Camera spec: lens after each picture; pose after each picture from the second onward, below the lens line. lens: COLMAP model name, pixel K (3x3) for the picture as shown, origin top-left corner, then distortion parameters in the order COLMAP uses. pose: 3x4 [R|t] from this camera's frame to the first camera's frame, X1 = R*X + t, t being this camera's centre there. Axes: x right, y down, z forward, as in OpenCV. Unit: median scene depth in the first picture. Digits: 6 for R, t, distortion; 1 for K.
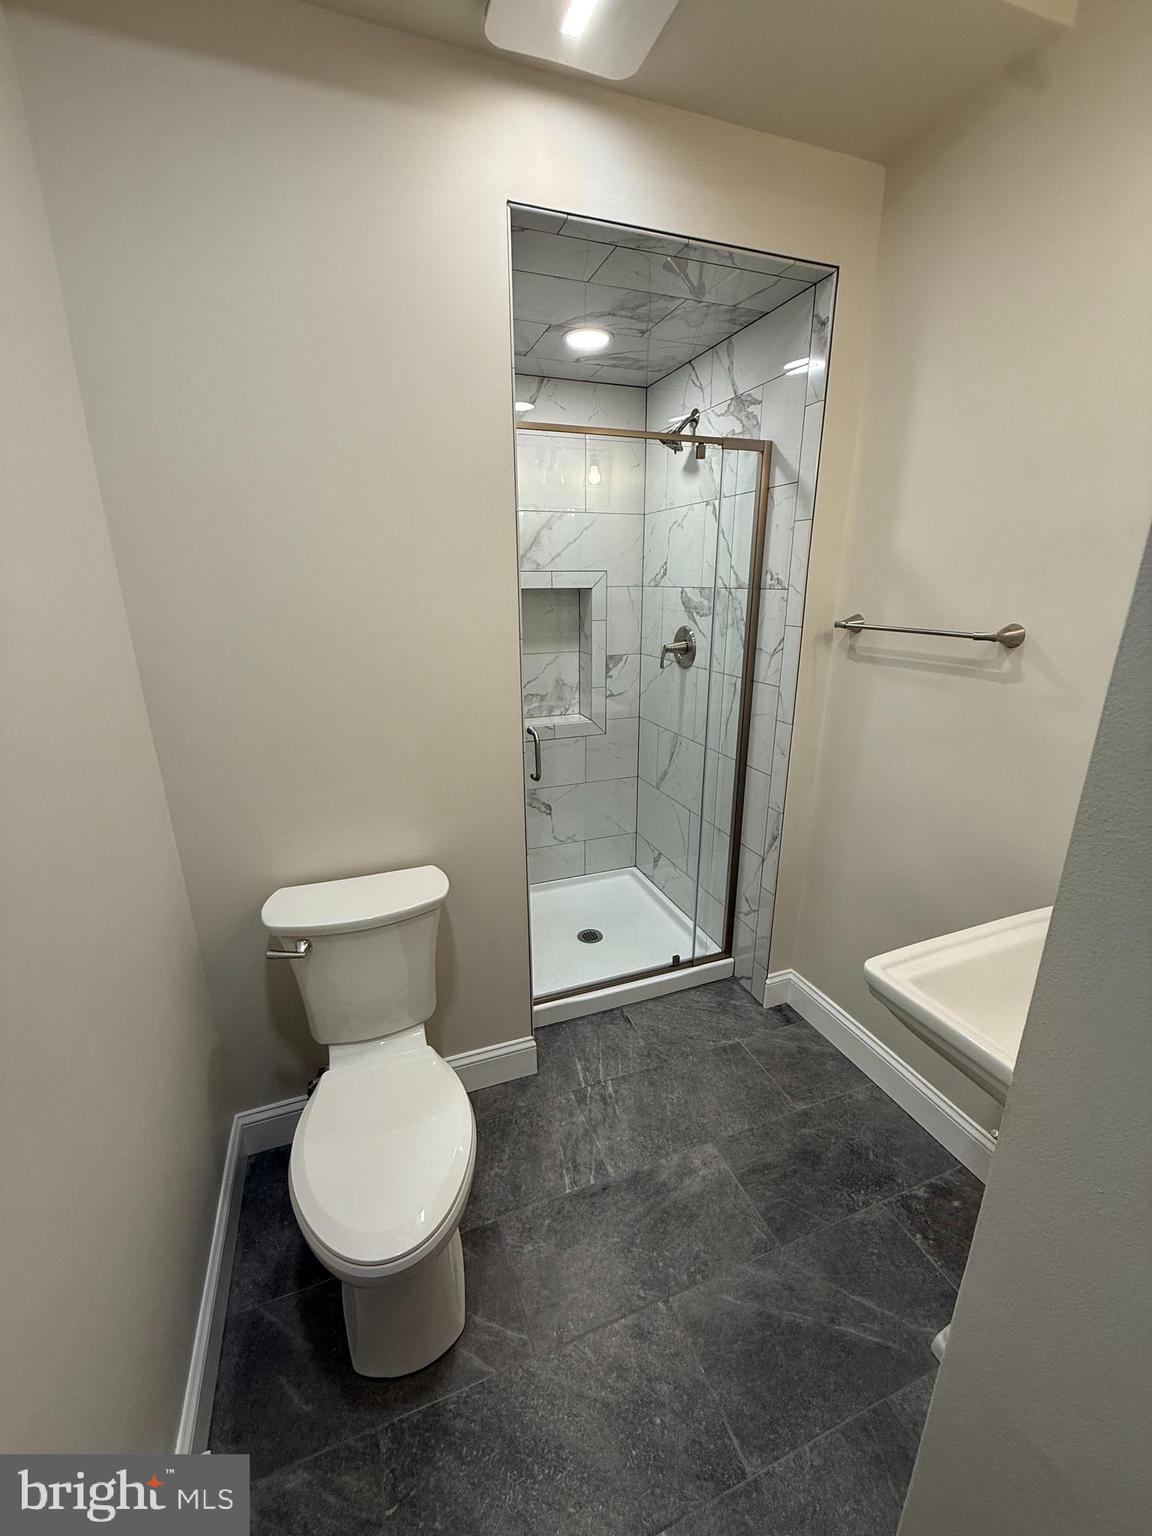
lens RADIAL K [[609.0, 0, 579.5], [0, 609.0, 764.0], [0, 0, 1]] dist [-0.002182, 0.000468]
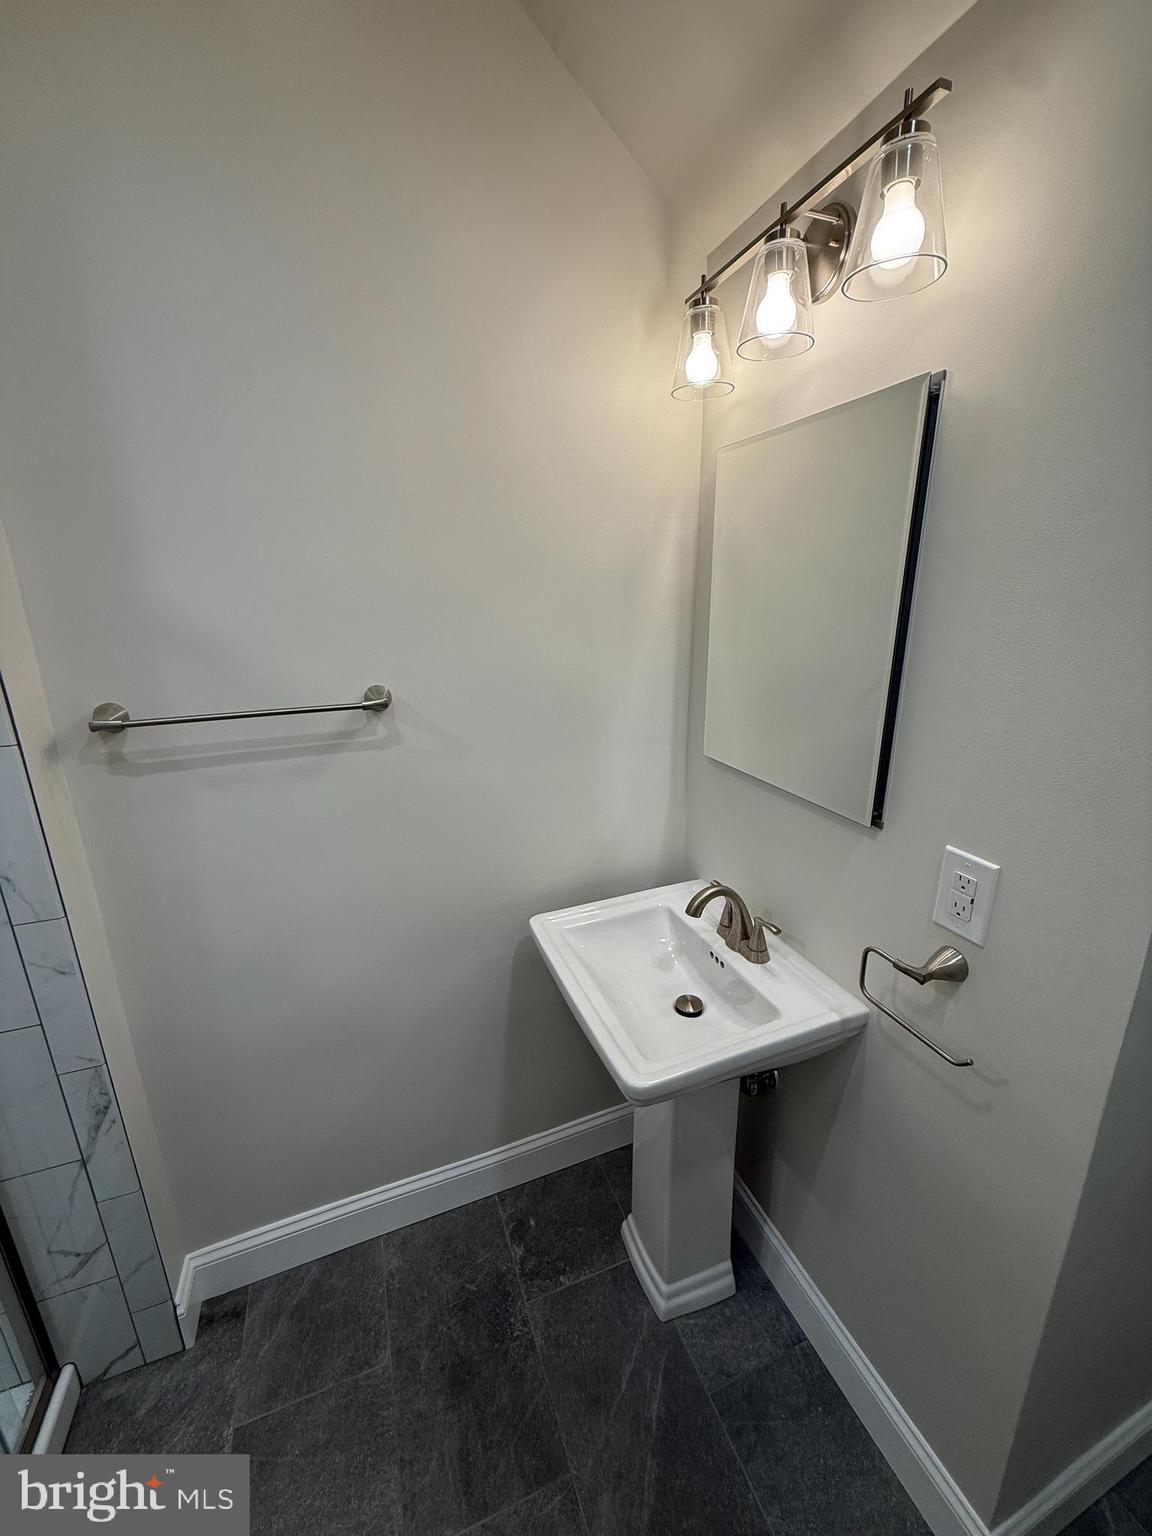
lens RADIAL K [[609.0, 0, 580.1], [0, 609.0, 765.5], [0, 0, 1]] dist [-0.002182, 0.000468]
pose [[0.000960, -0.270090, 0.962835, -0.157298], [0.305391, 0.916917, 0.256905, -0.217619], [-0.952227, 0.293794, 0.083363, 0.558415]]
